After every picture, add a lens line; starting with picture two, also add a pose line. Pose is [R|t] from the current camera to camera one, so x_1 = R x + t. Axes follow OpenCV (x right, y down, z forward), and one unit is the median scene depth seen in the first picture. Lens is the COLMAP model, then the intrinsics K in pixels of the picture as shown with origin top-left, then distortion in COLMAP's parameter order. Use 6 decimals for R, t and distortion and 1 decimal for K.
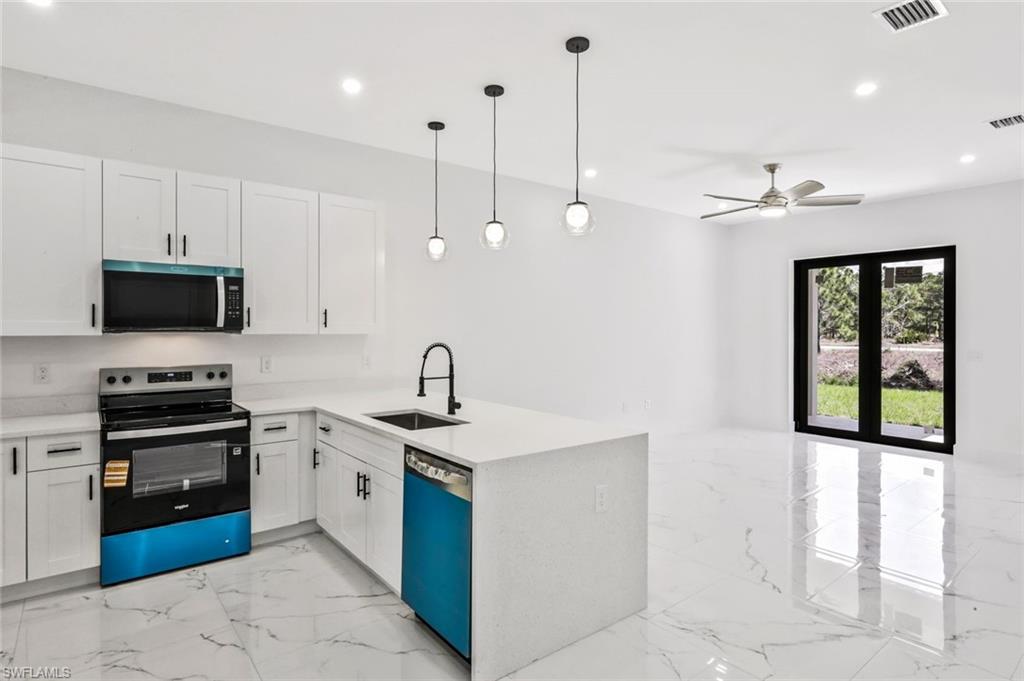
lens RADIAL K [[569.4, 0, 507.9], [0, 569.4, 328.7], [0, 0, 1]] dist [0.000827, -0.000804]
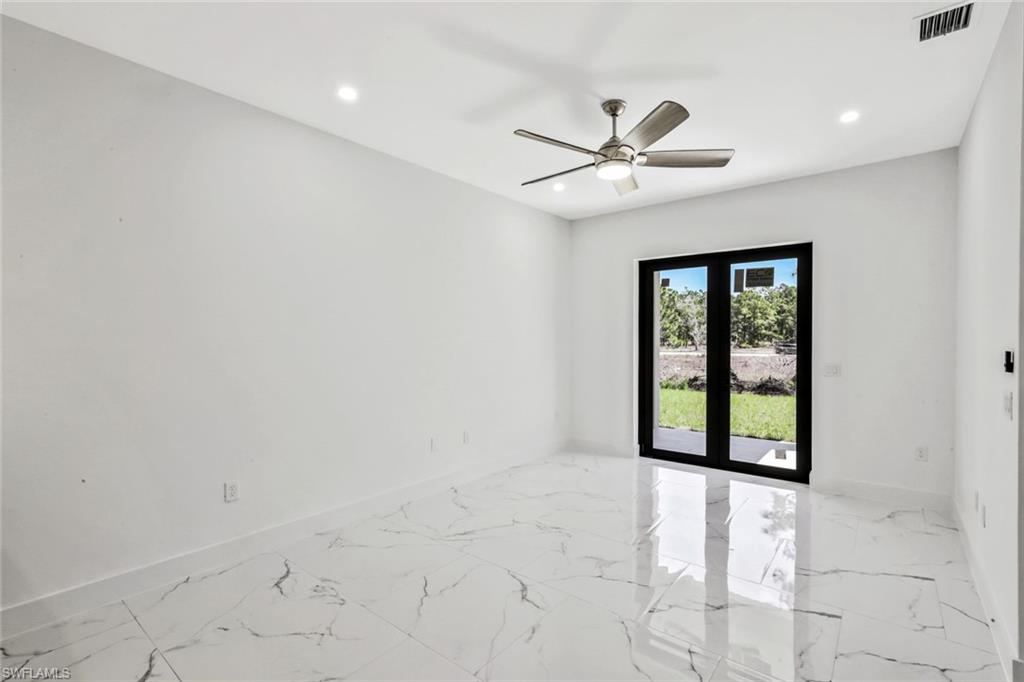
lens RADIAL K [[480.5, 0, 521.4], [0, 480.5, 345.9], [0, 0, 1]] dist [-0.001842, 0.000978]
pose [[0.972664, -0.005687, 0.232147, 0.169445], [0.002066, 0.999872, 0.015837, -0.001687], [-0.232207, -0.014924, 0.972552, 0.352598]]
